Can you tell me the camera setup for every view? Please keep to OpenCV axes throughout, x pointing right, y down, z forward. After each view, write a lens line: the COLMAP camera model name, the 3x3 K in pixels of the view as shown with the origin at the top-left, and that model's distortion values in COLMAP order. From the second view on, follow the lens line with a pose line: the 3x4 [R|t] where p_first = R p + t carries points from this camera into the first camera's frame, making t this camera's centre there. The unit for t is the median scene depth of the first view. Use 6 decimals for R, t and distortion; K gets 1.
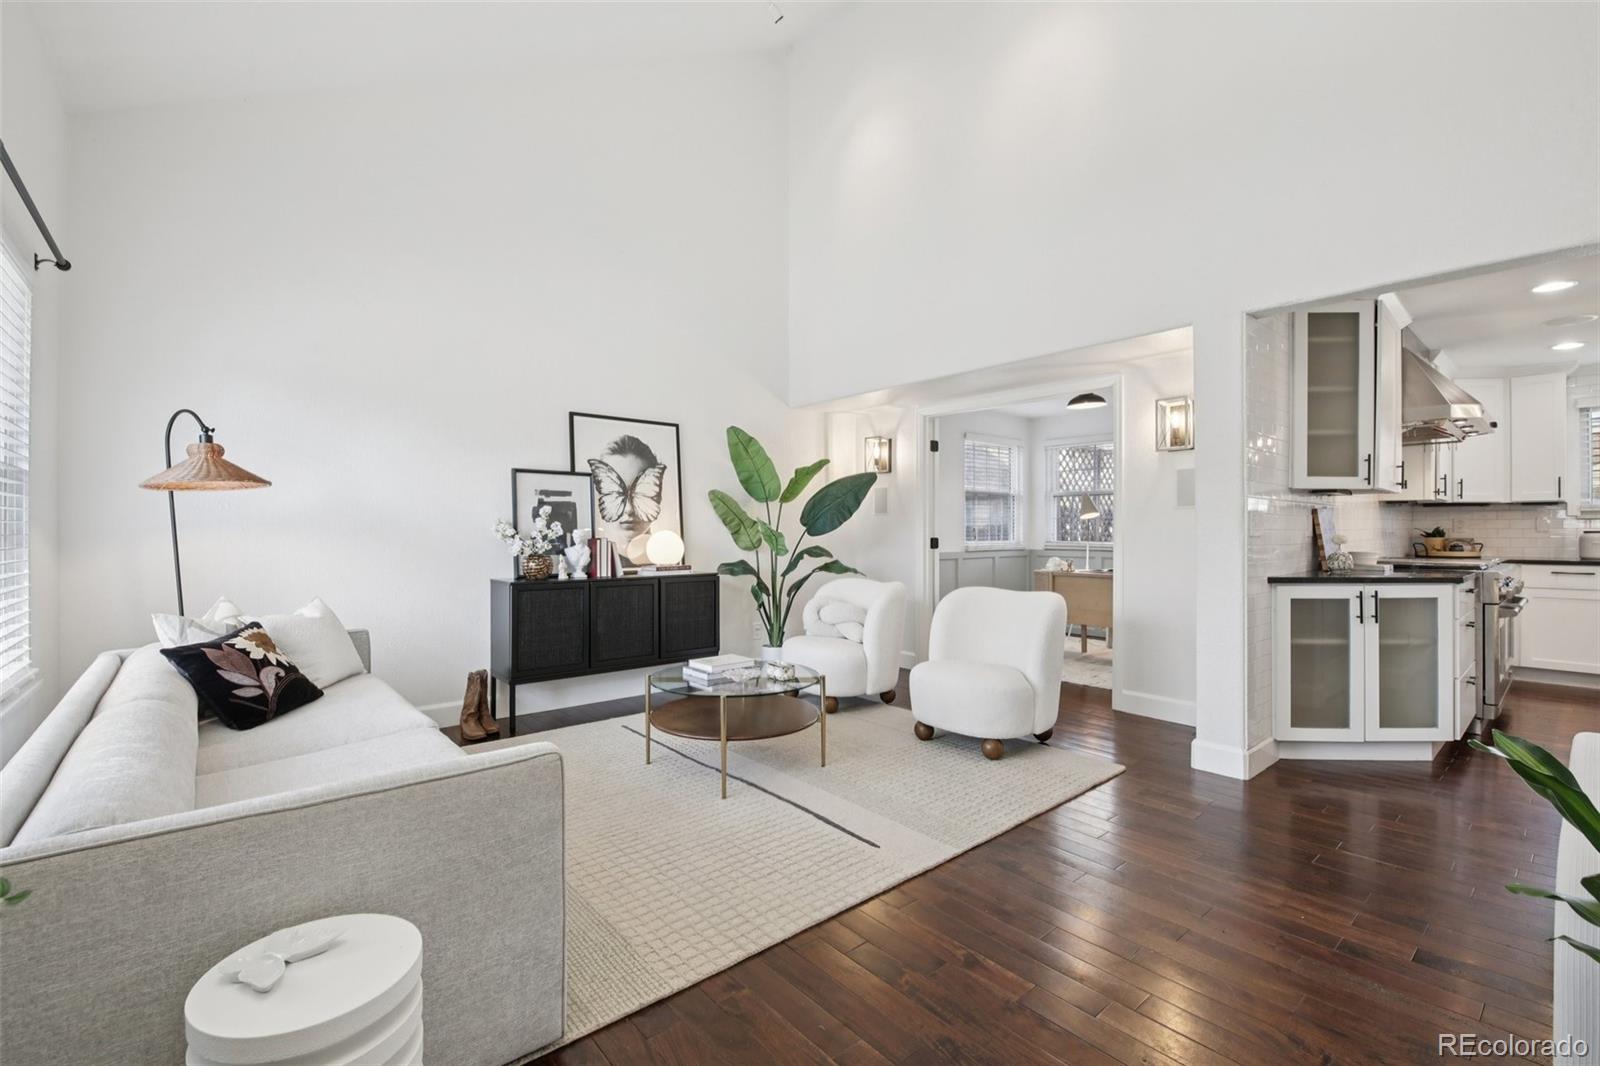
lens RADIAL K [[695.1, 0, 795.0], [0, 695.1, 534.6], [0, 0, 1]] dist [-0.013703, -0.001495]
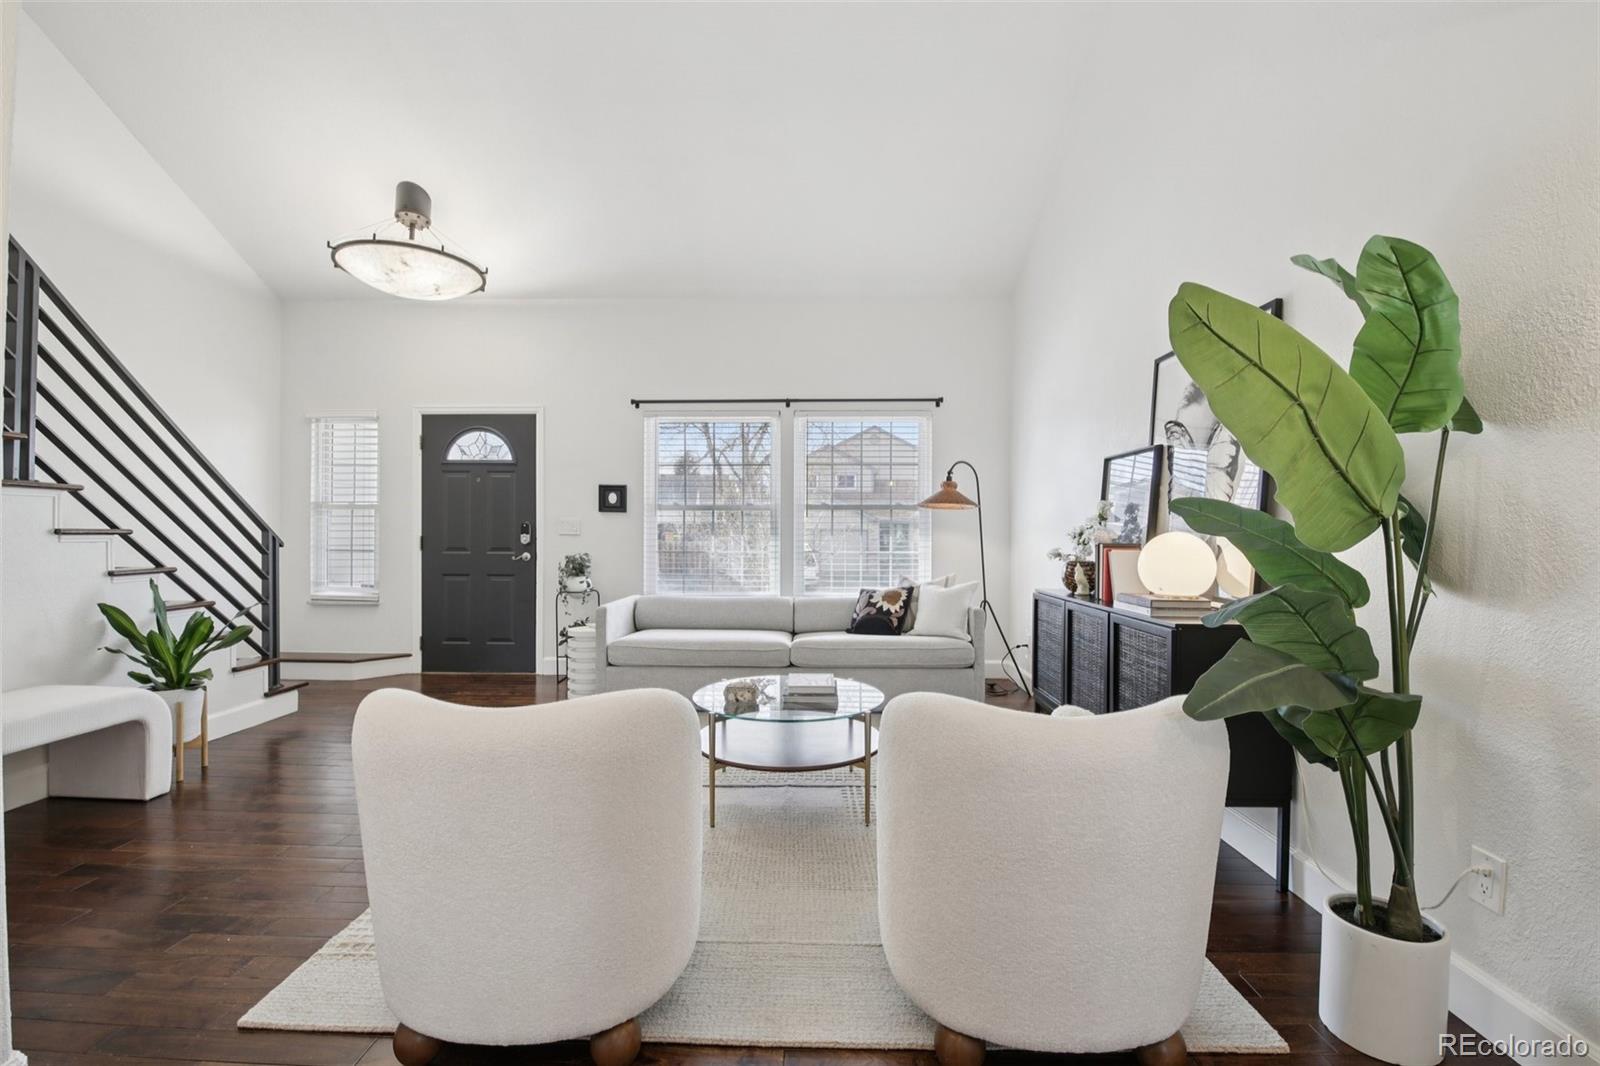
lens RADIAL K [[695.1, 0, 800.6], [0, 695.1, 533.6], [0, 0, 1]] dist [-0.013703, -0.001495]
pose [[-0.664446, -0.003909, -0.747326, 0.408698], [-0.006343, 0.999980, 0.000410, -0.002769], [0.747309, 0.005013, -0.664458, 1.144370]]
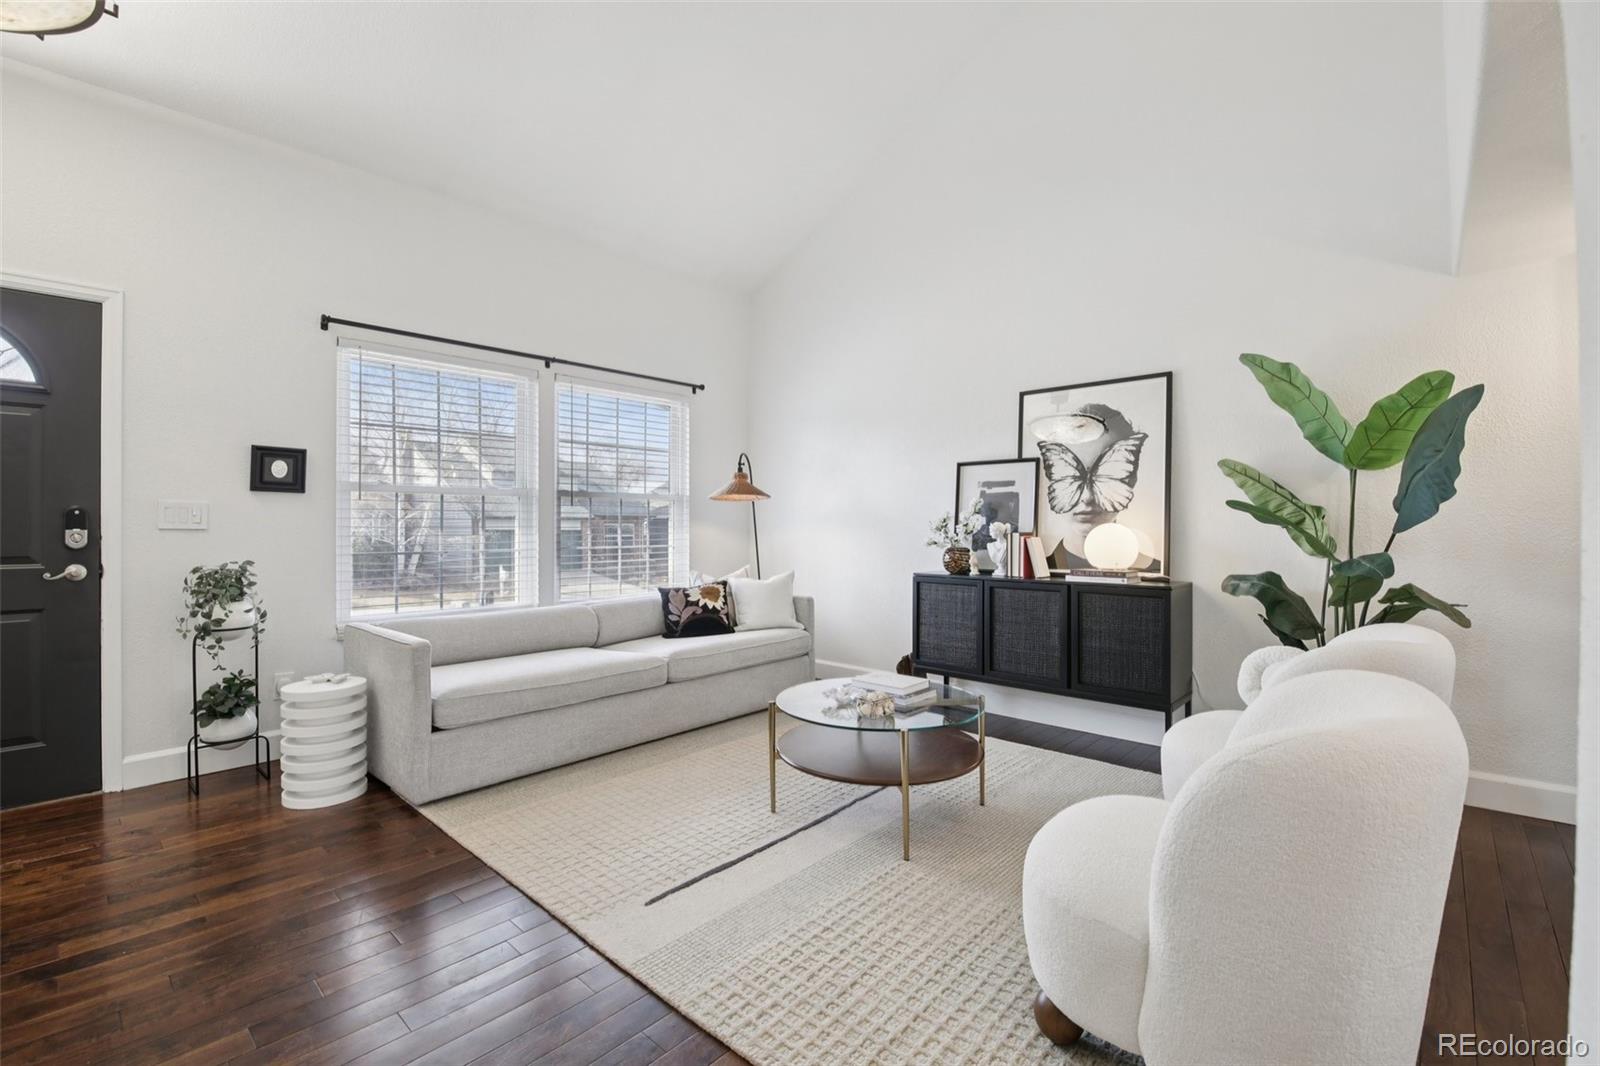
lens RADIAL K [[695.1, 0, 800.6], [0, 695.1, 531.5], [0, 0, 1]] dist [-0.013703, -0.001495]
pose [[0.125224, 0.005891, -0.992111, 0.515624], [-0.000857, 0.999983, 0.005830, -0.000709], [0.992128, 0.000121, 0.125227, 0.577756]]
